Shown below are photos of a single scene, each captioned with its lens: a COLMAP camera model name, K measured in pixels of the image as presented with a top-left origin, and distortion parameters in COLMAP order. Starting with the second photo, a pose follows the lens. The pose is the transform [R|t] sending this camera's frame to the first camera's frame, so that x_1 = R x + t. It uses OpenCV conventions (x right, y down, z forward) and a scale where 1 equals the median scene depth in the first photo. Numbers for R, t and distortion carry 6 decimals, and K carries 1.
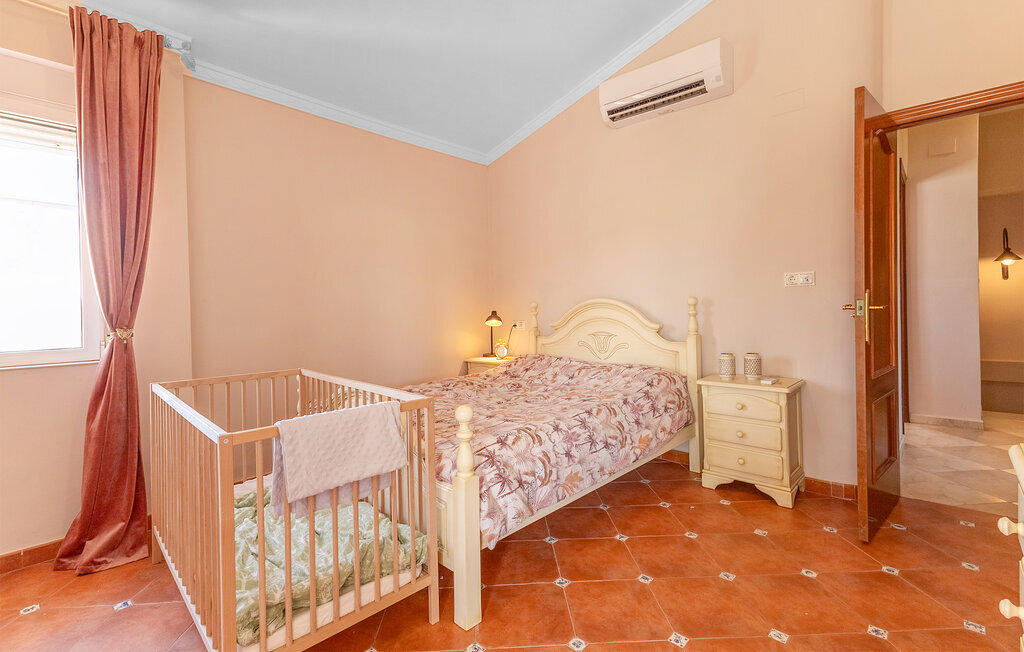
lens RADIAL K [[470.9, 0, 512.3], [0, 470.9, 312.1], [0, 0, 1]] dist [0.005017, 0.000285]
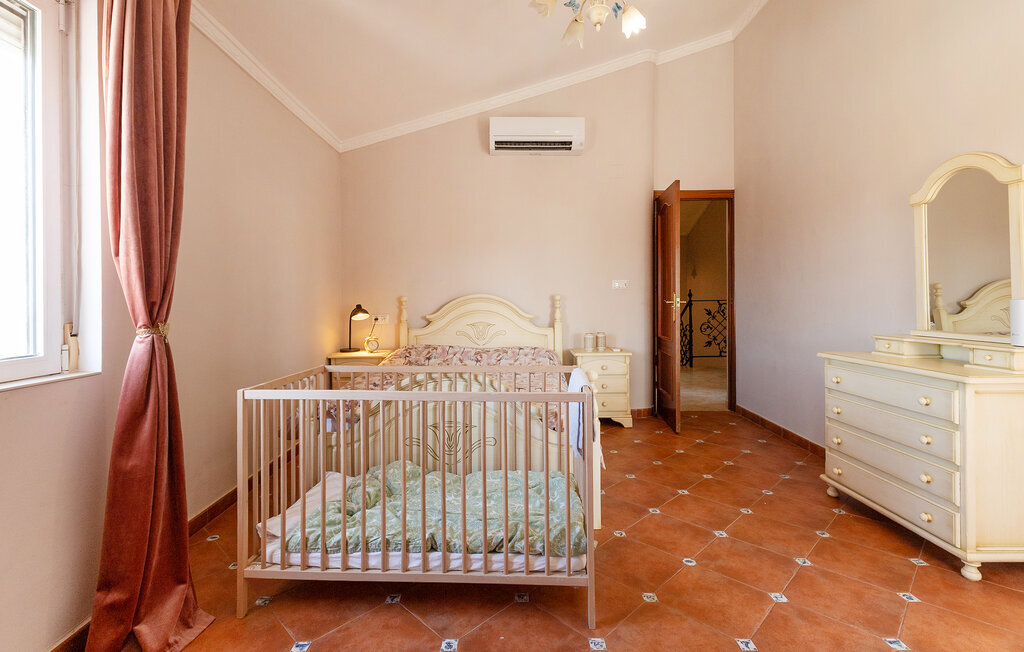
lens RADIAL K [[470.9, 0, 512.3], [0, 470.9, 312.1], [0, 0, 1]] dist [0.005017, 0.000285]
pose [[0.732425, -0.003297, 0.680840, -0.803527], [0.000962, 0.999992, 0.003807, 0.016209], [-0.680847, -0.002133, 0.732422, 0.100383]]
